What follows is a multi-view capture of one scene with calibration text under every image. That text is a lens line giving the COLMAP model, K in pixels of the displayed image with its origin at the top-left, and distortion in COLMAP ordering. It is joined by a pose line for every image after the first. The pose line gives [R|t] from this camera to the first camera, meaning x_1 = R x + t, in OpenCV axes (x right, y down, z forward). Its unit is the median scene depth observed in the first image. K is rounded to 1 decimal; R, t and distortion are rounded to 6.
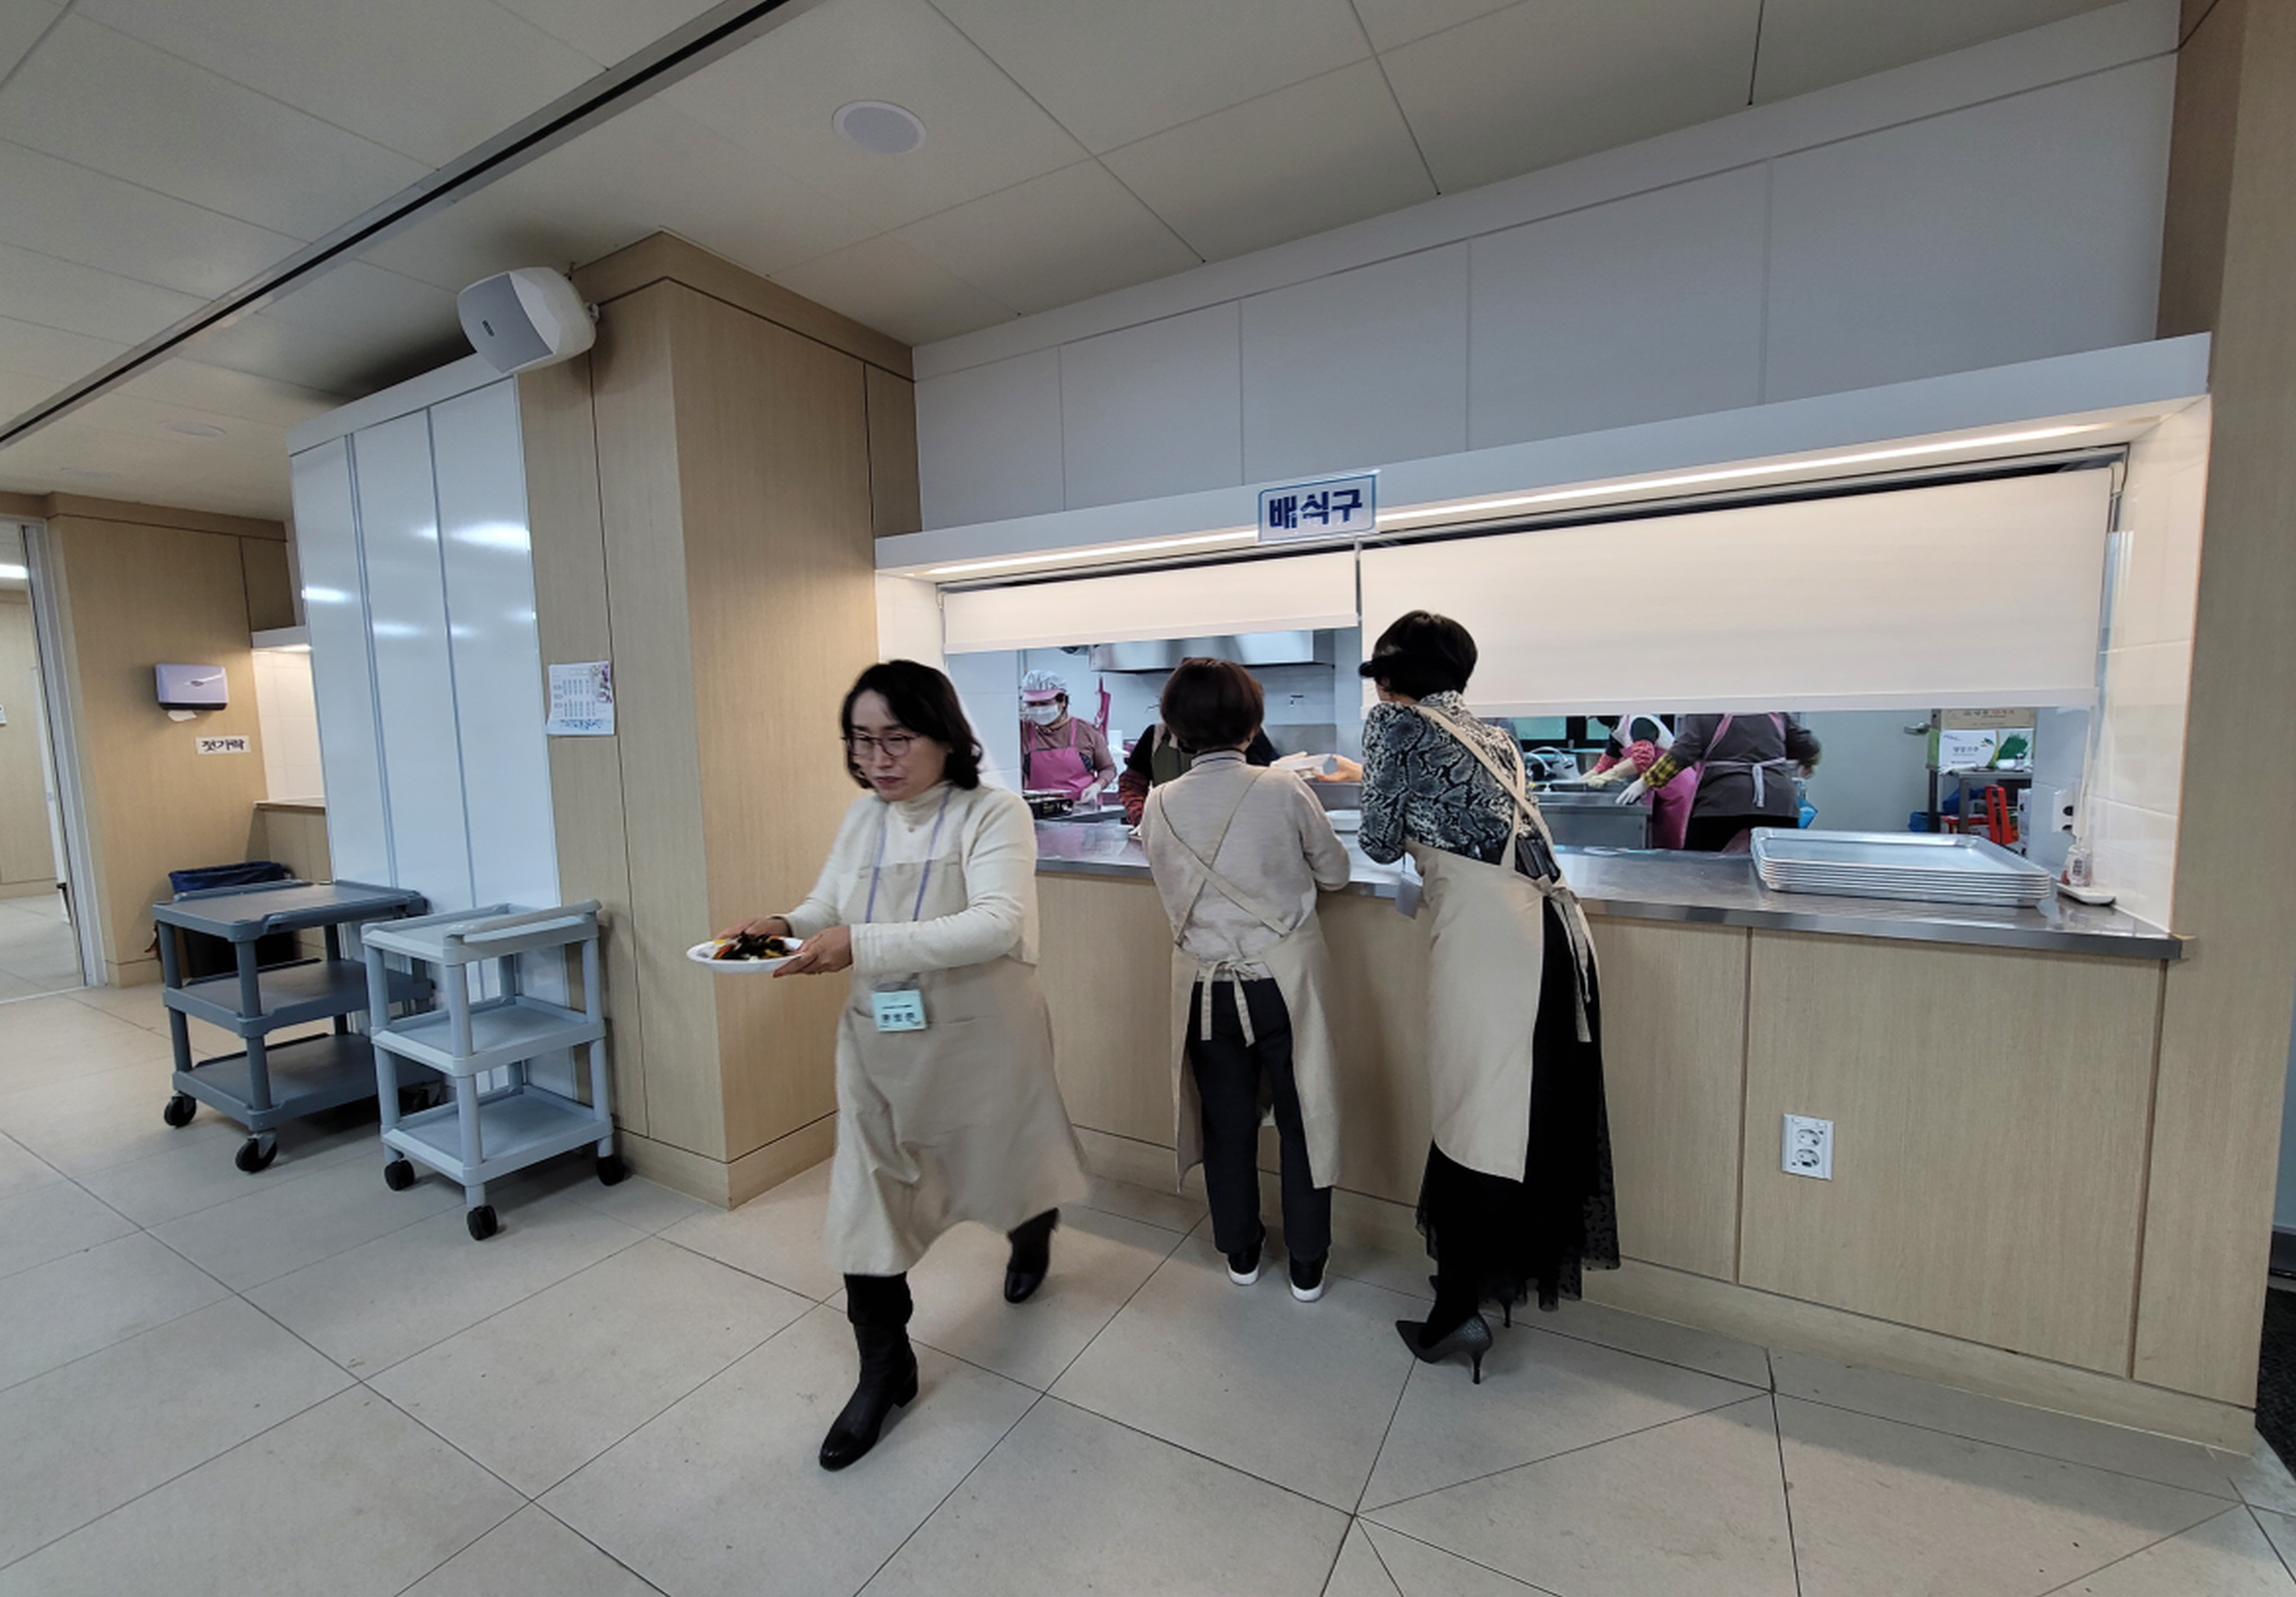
lens RADIAL K [[932.7, 0, 1161.0], [0, 932.7, 800.1], [0, 0, 1]] dist [0.006270, -0.003826]
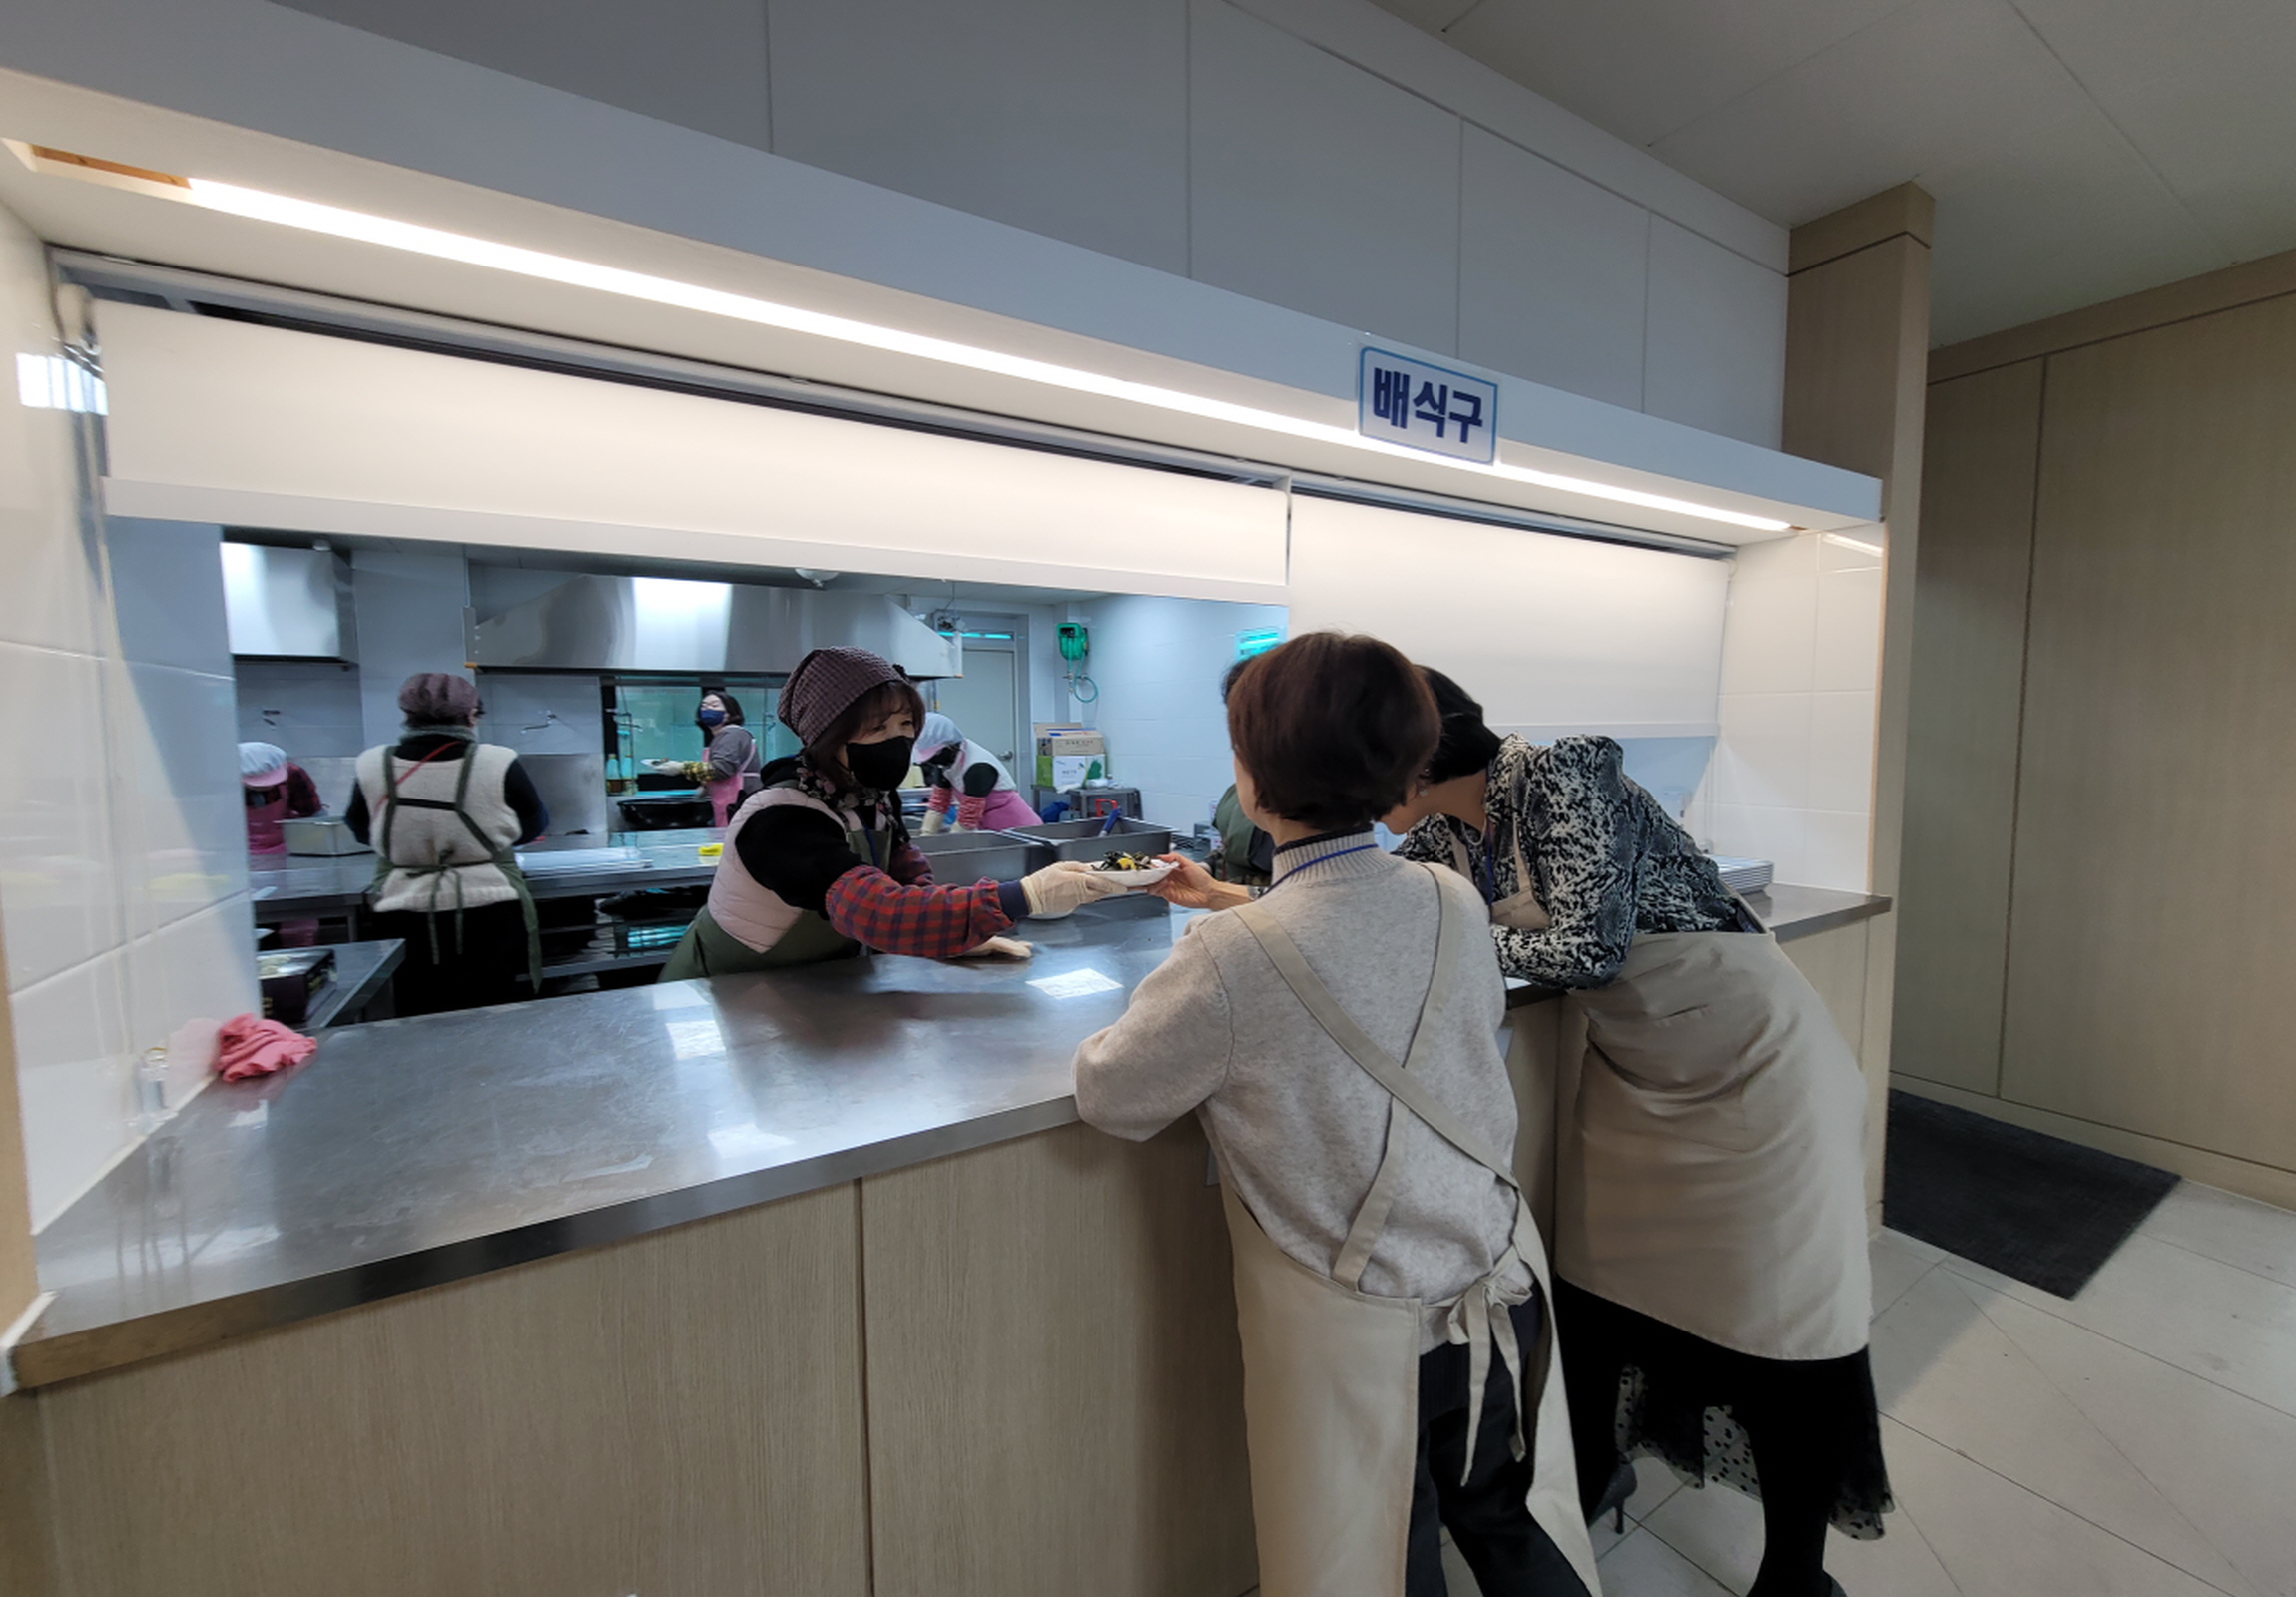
lens RADIAL K [[932.7, 0, 1161.0], [0, 932.7, 800.1], [0, 0, 1]] dist [0.006270, -0.003826]
pose [[0.482710, -0.052523, 0.874204, -0.405842], [0.078985, 0.996743, 0.016272, -0.070461], [-0.872211, 0.061195, 0.485287, 0.761280]]
